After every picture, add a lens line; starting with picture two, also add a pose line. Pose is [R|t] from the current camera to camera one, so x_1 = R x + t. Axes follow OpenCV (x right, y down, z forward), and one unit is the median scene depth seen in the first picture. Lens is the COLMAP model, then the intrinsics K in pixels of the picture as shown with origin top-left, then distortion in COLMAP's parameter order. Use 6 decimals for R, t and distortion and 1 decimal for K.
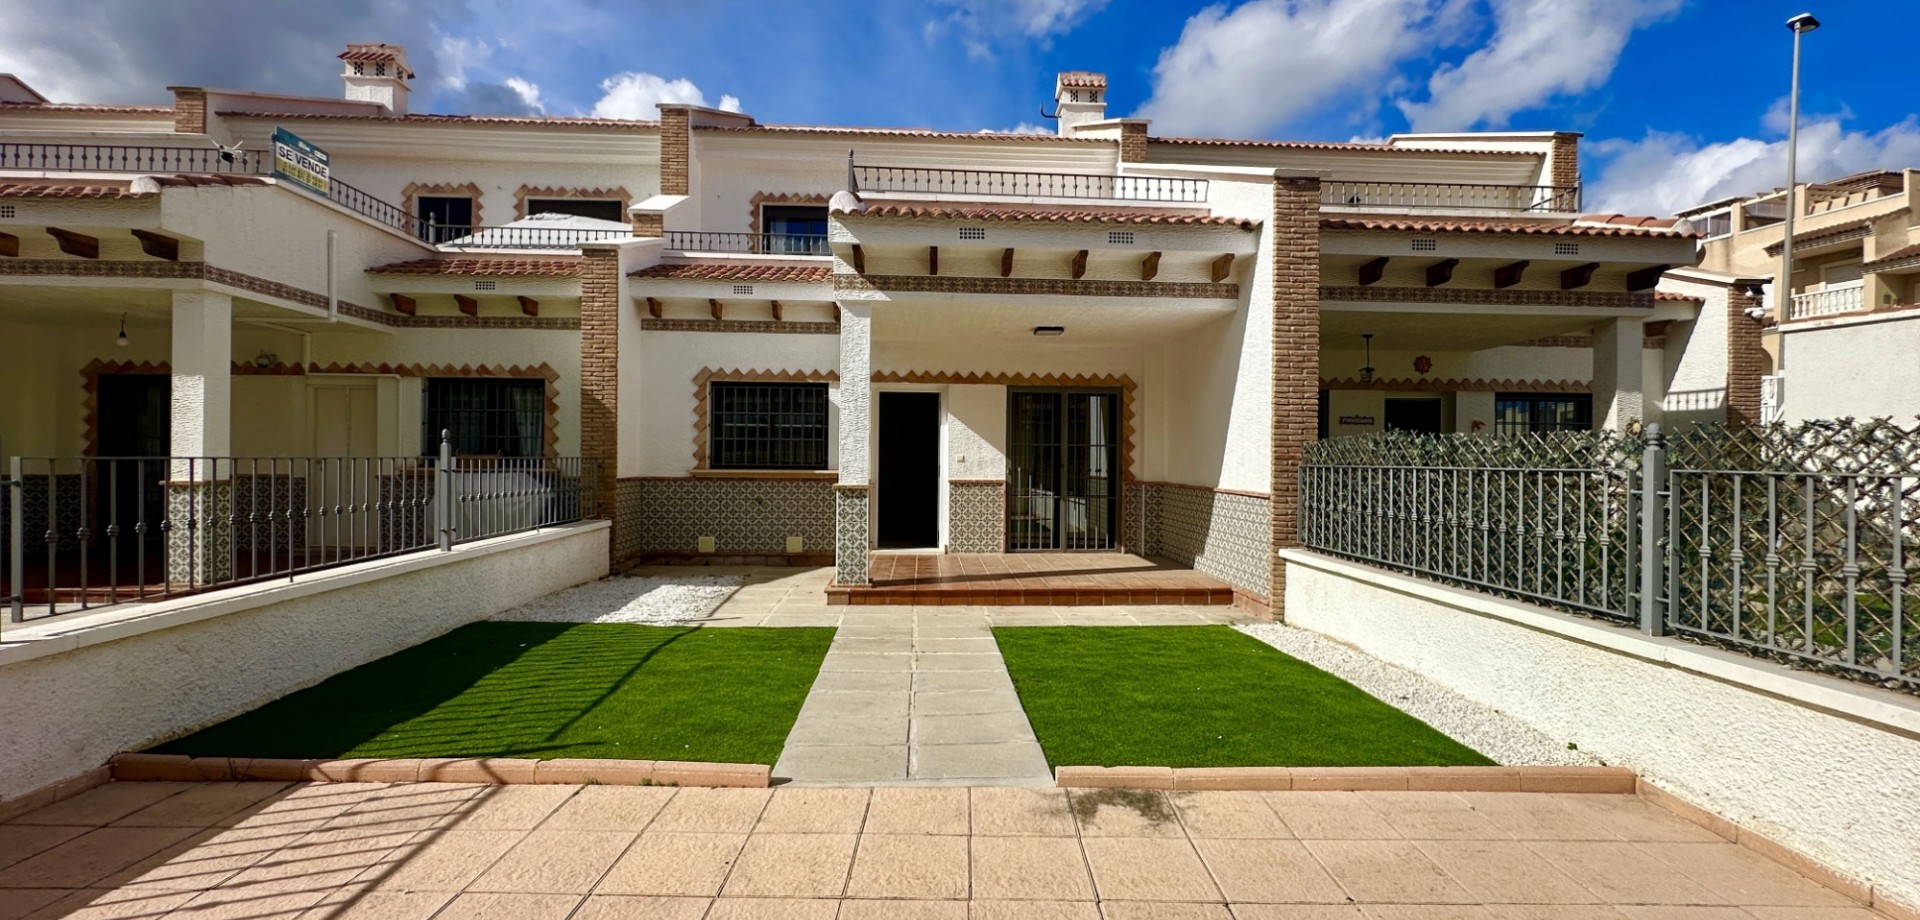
lens RADIAL K [[767.3, 0, 961.0], [0, 767.3, 457.4], [0, 0, 1]] dist [-0.003095, 0.000301]
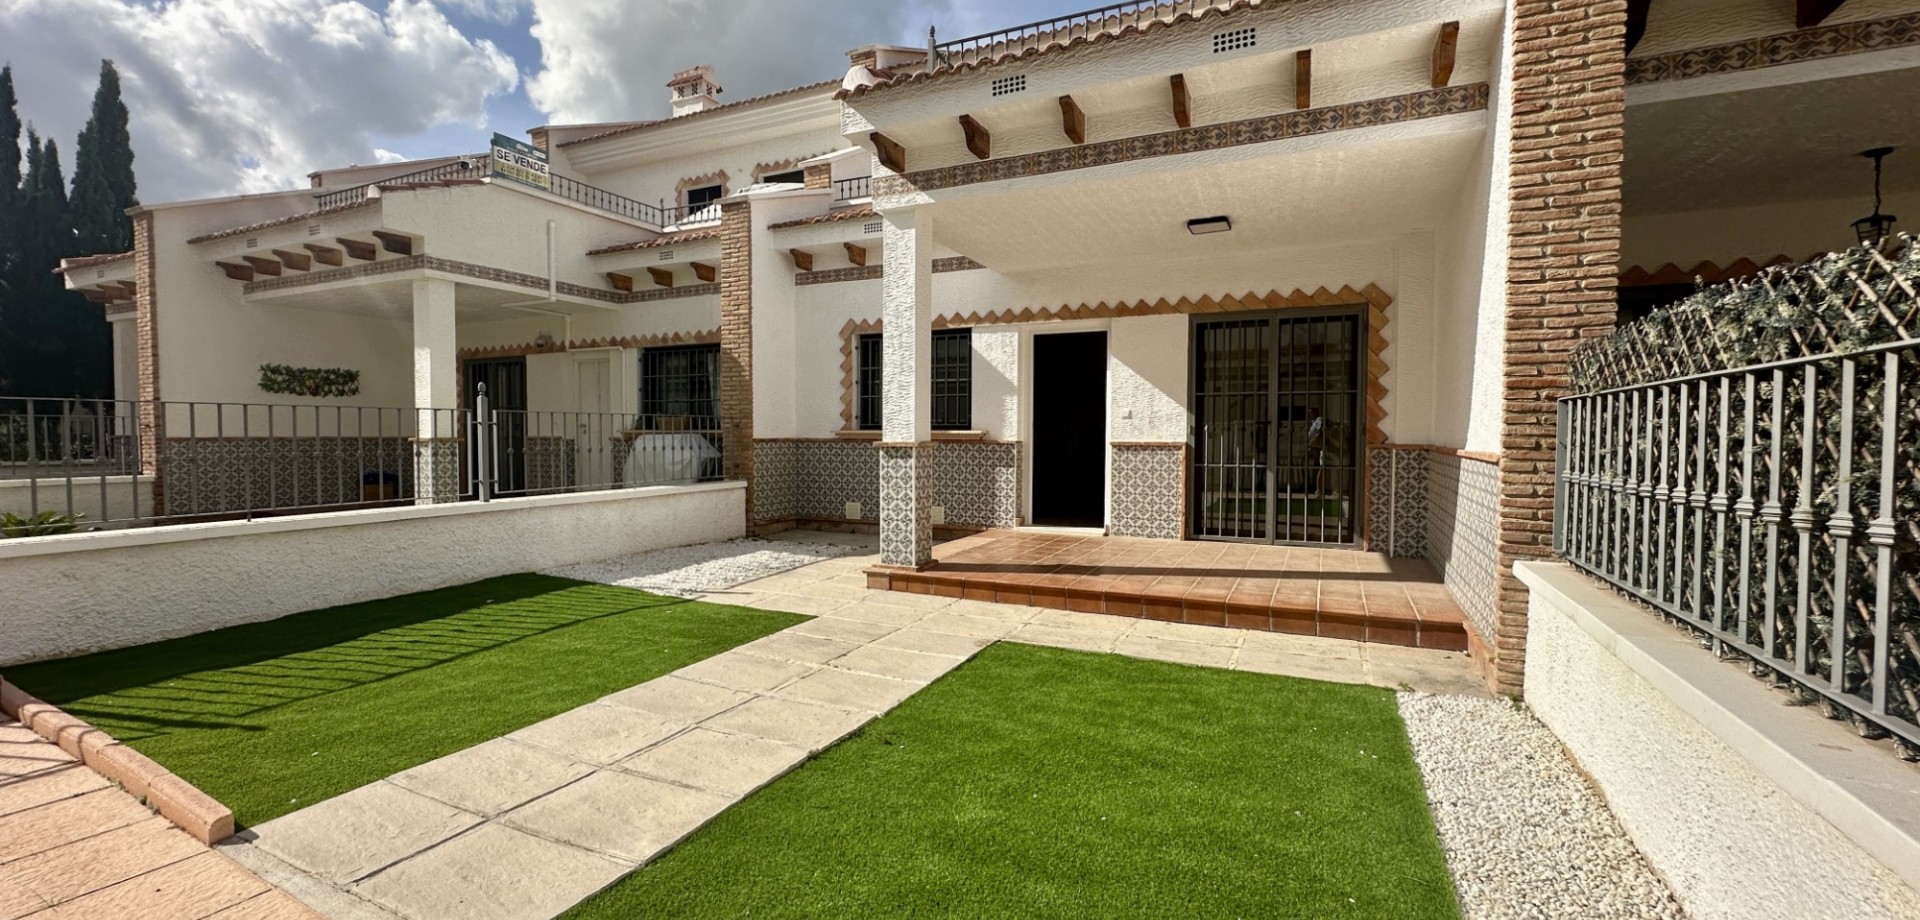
lens RADIAL K [[767.3, 0, 960.0], [0, 767.3, 458.3], [0, 0, 1]] dist [-0.003095, 0.000301]
pose [[0.877882, 0.010607, -0.478759, 0.294396], [0.004897, 0.999504, 0.031124, 0.028042], [0.478852, -0.029667, 0.877394, 0.321639]]
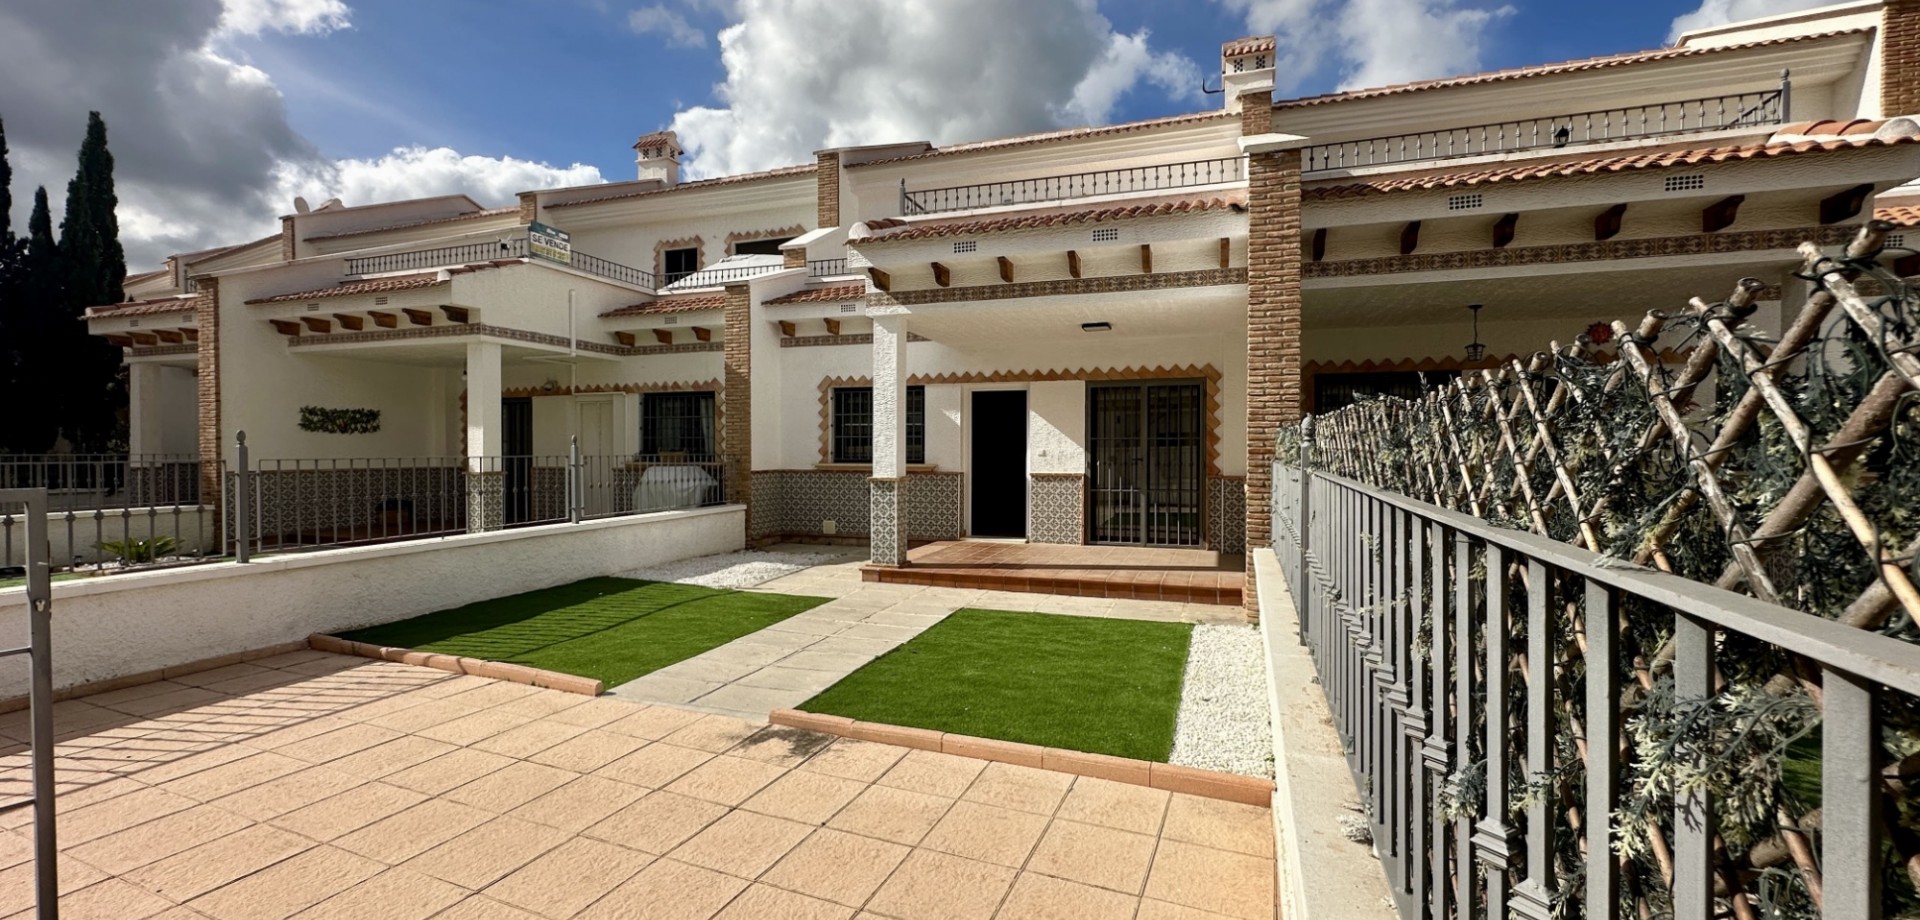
lens RADIAL K [[767.3, 0, 960.5], [0, 767.3, 457.4], [0, 0, 1]] dist [-0.003095, 0.000301]
pose [[0.924904, -0.003444, -0.380185, 0.390091], [0.007606, 0.999926, 0.009446, -0.003683], [0.380124, -0.011628, 0.924862, -0.010236]]
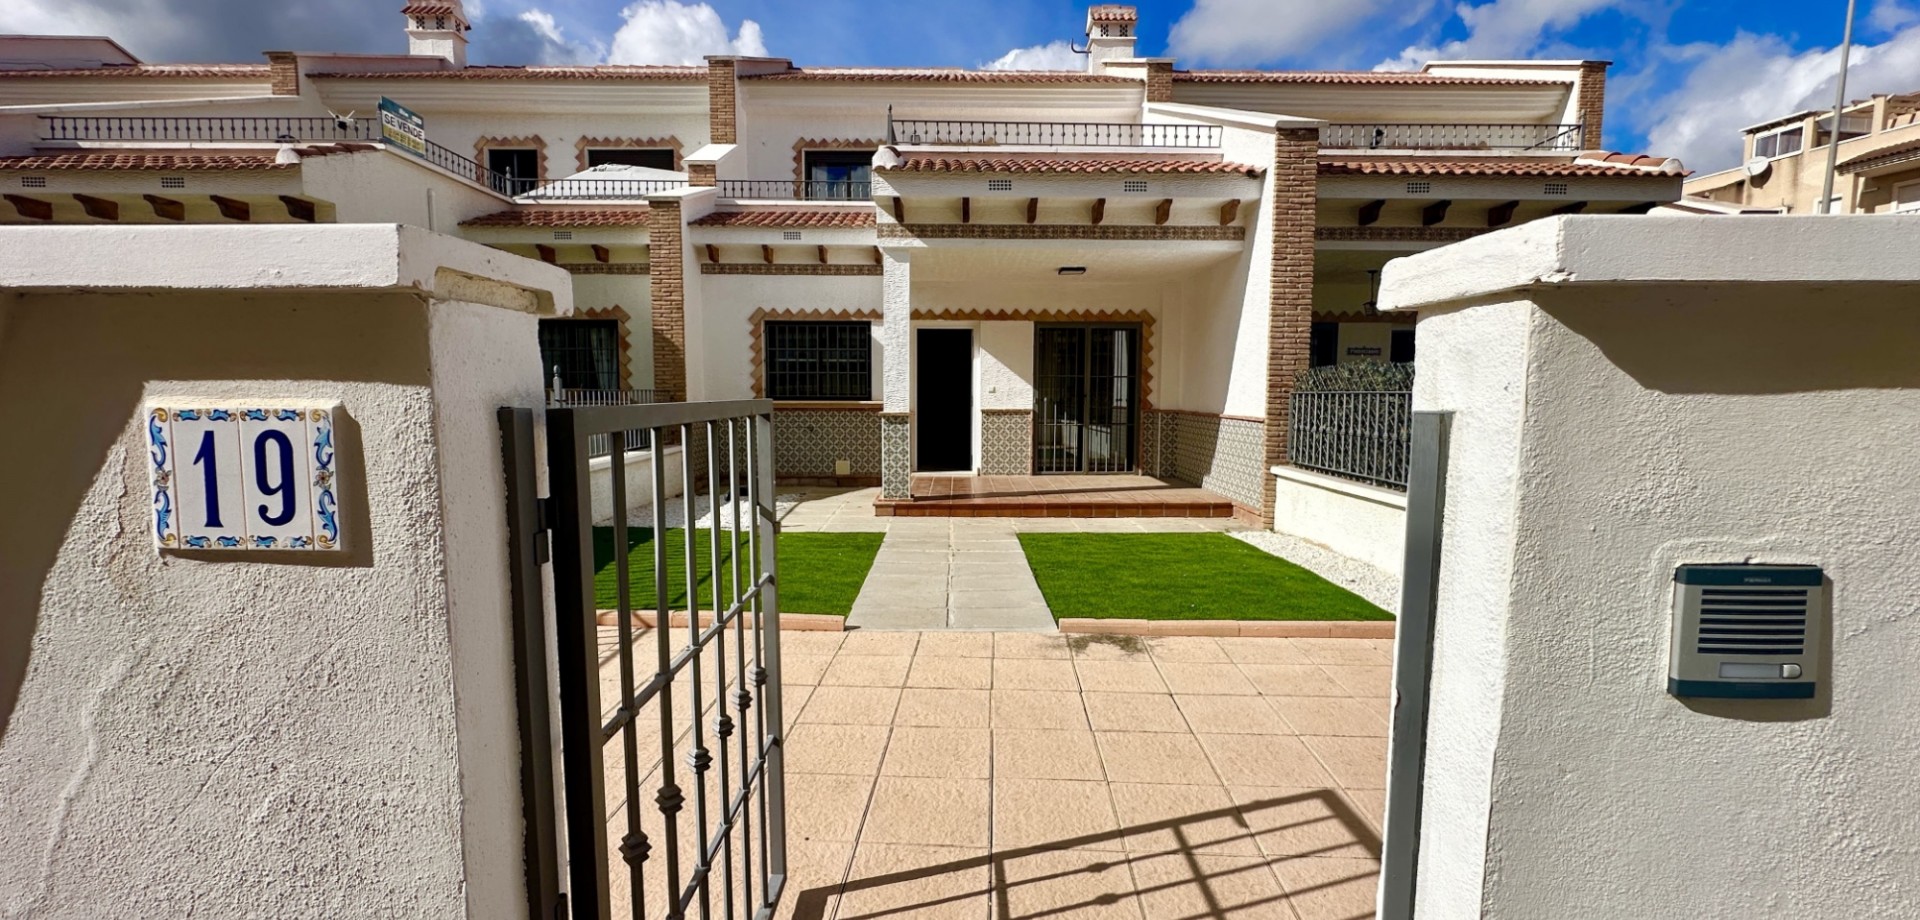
lens RADIAL K [[767.3, 0, 960.9], [0, 767.3, 458.5], [0, 0, 1]] dist [-0.003095, 0.000301]
pose [[0.998974, -0.001889, -0.045244, 0.006731], [0.005814, 0.996212, 0.086762, 0.005832], [0.044908, -0.086936, 0.995201, -0.133329]]
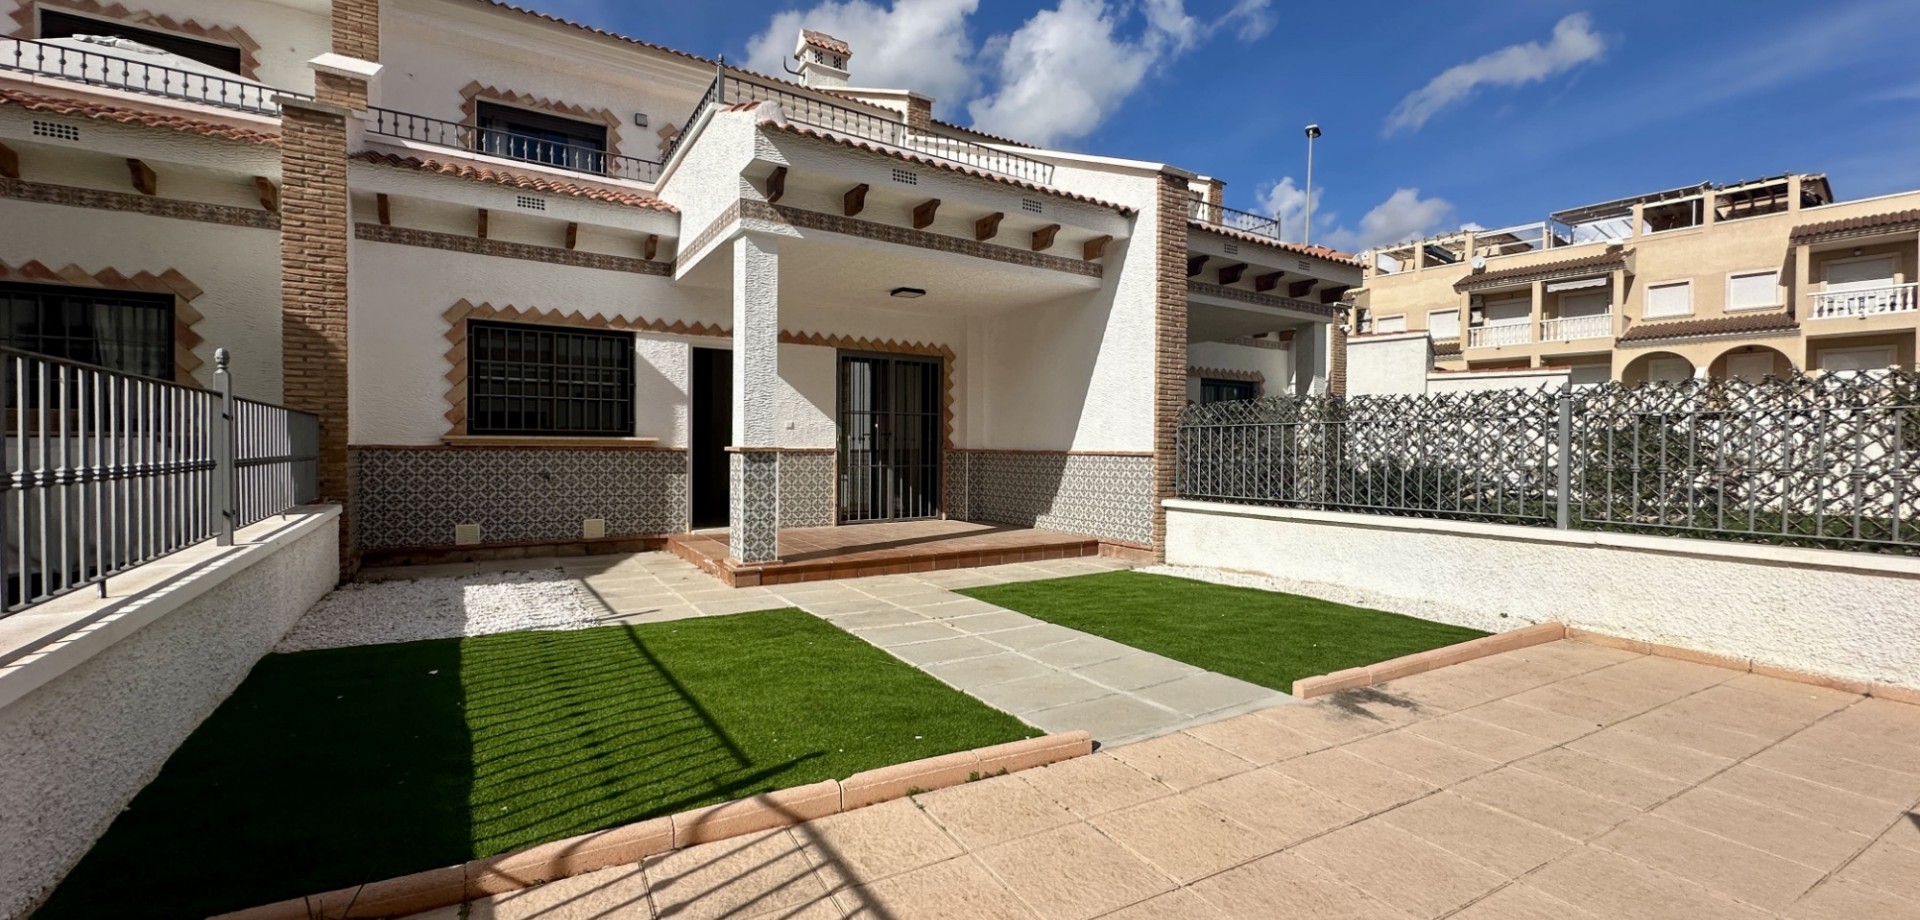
lens RADIAL K [[767.3, 0, 961.5], [0, 767.3, 457.4], [0, 0, 1]] dist [-0.003095, 0.000301]
pose [[0.871034, -0.009272, 0.491135, -0.360407], [0.000525, 0.999839, 0.017943, 0.031423], [-0.491223, -0.015371, 0.870898, 0.134101]]
